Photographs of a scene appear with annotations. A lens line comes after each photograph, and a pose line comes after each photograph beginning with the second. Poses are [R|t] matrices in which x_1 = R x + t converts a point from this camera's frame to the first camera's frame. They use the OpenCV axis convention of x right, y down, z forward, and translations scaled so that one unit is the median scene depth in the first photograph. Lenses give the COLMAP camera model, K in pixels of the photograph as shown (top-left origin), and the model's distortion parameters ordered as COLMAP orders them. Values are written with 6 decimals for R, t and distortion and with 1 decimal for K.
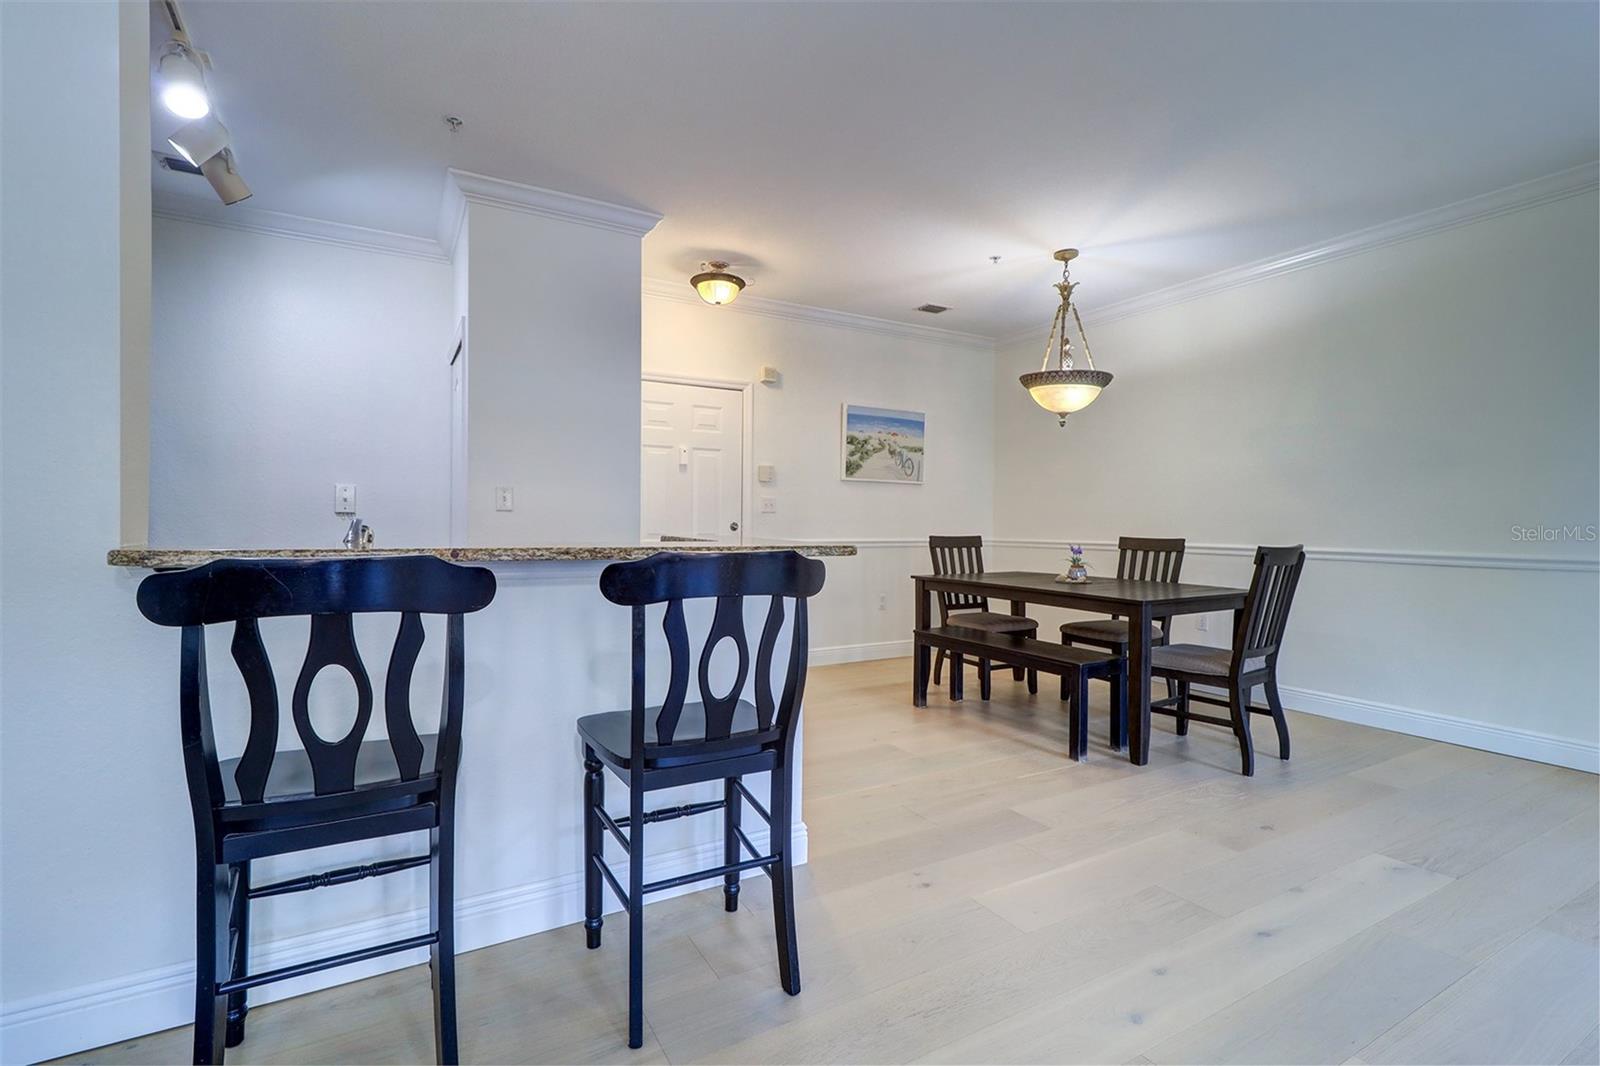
lens RADIAL K [[741.6, 0, 789.4], [0, 741.6, 526.6], [0, 0, 1]] dist [0.004082, -0.002949]
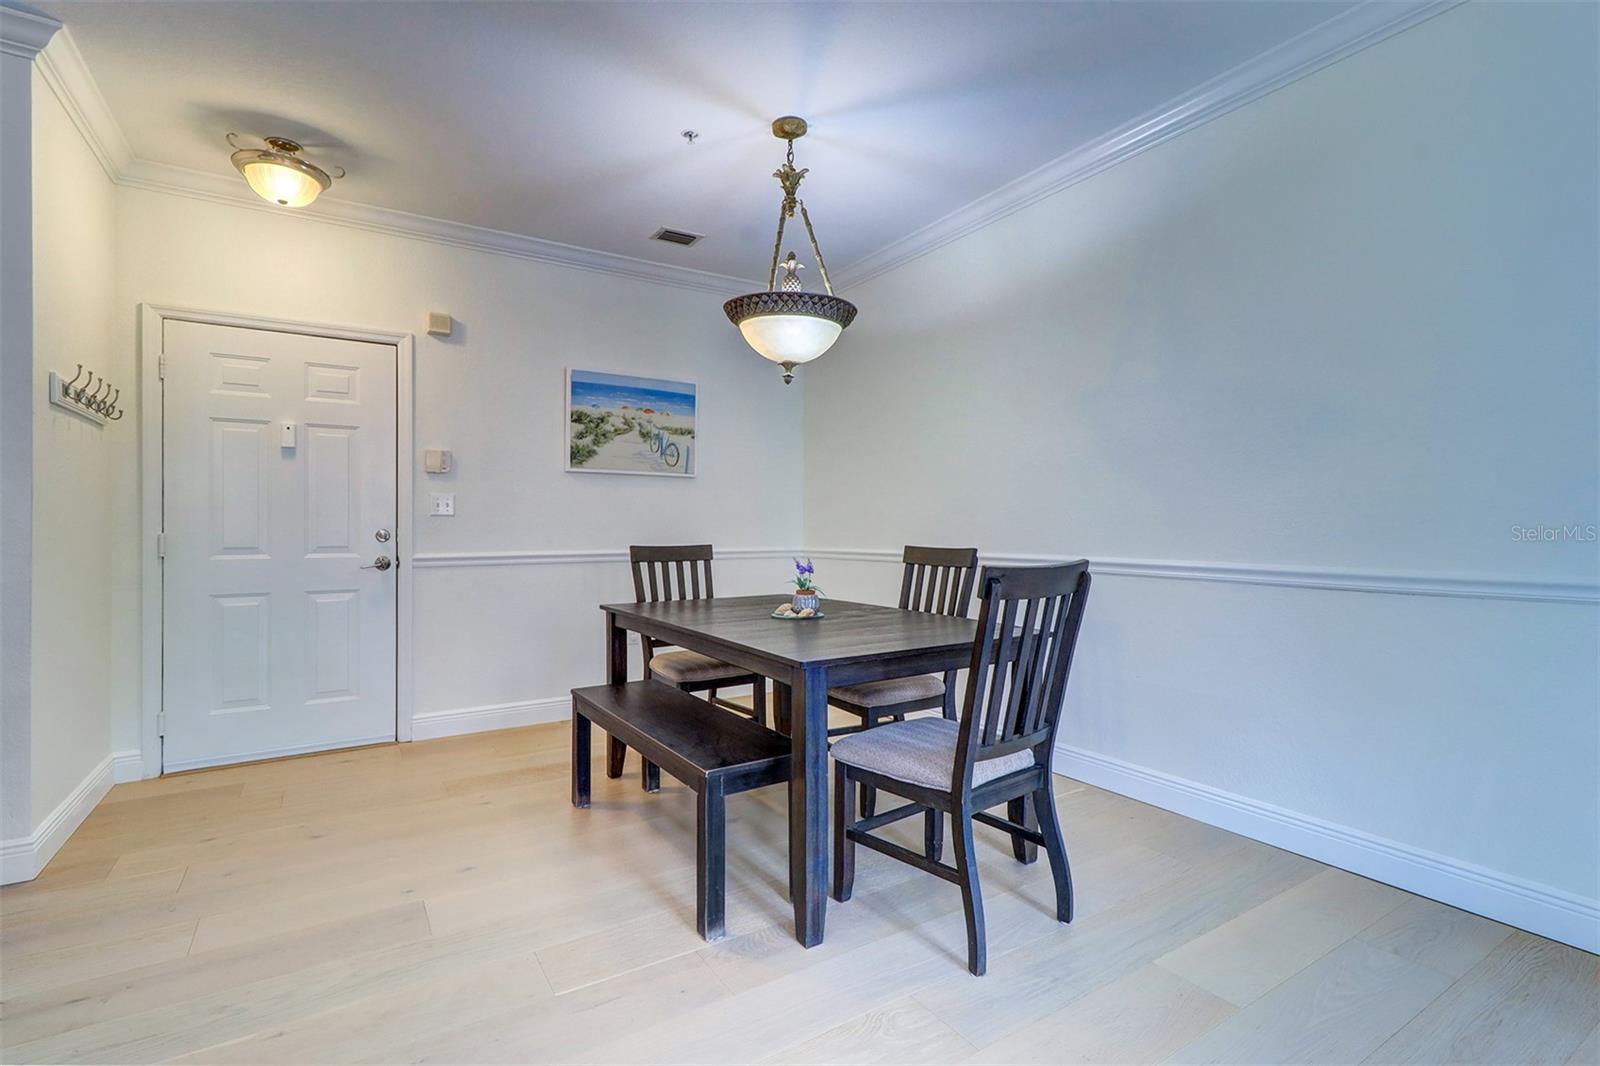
lens RADIAL K [[741.6, 0, 787.3], [0, 741.6, 525.2], [0, 0, 1]] dist [0.004082, -0.002949]
pose [[0.999086, -0.008986, 0.041780, 0.315274], [0.009452, 0.999895, -0.010951, 0.001233], [-0.041678, 0.011336, 0.999067, 0.308769]]
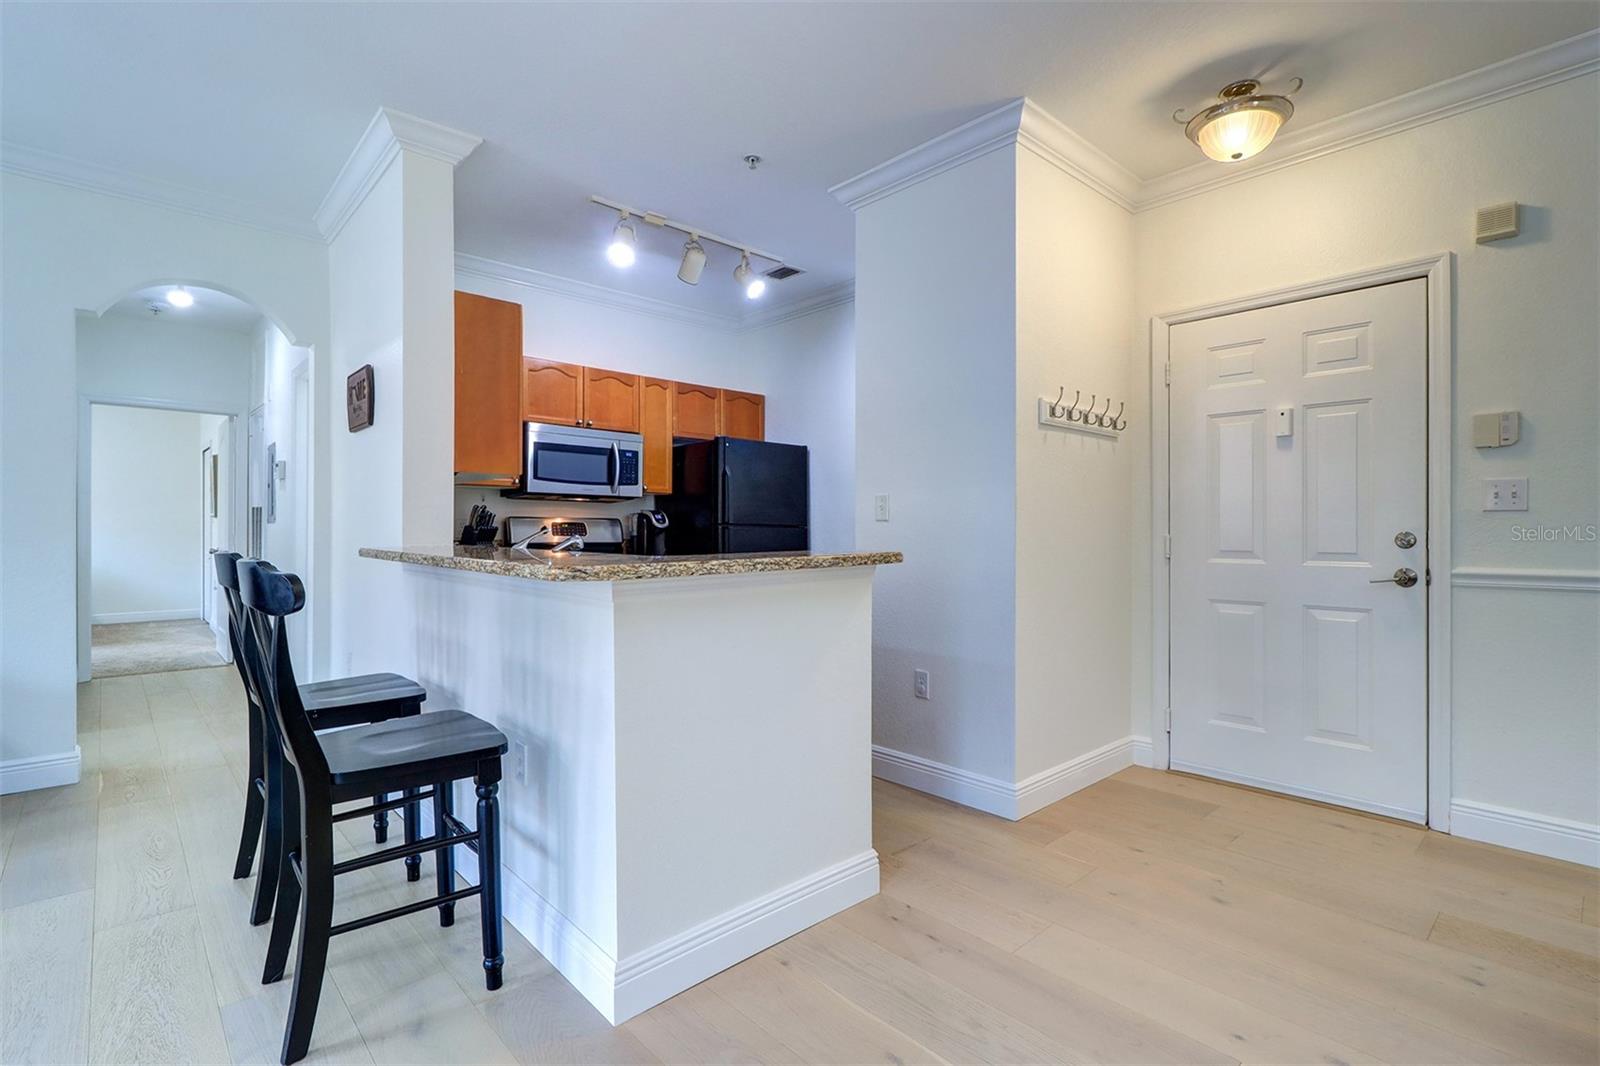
lens RADIAL K [[741.6, 0, 821.0], [0, 741.6, 524.7], [0, 0, 1]] dist [0.004082, -0.002949]
pose [[0.241266, -0.009275, -0.970415, 0.374742], [-0.003104, 0.999942, -0.010329, -0.005087], [0.970454, 0.005505, 0.241224, 0.528601]]
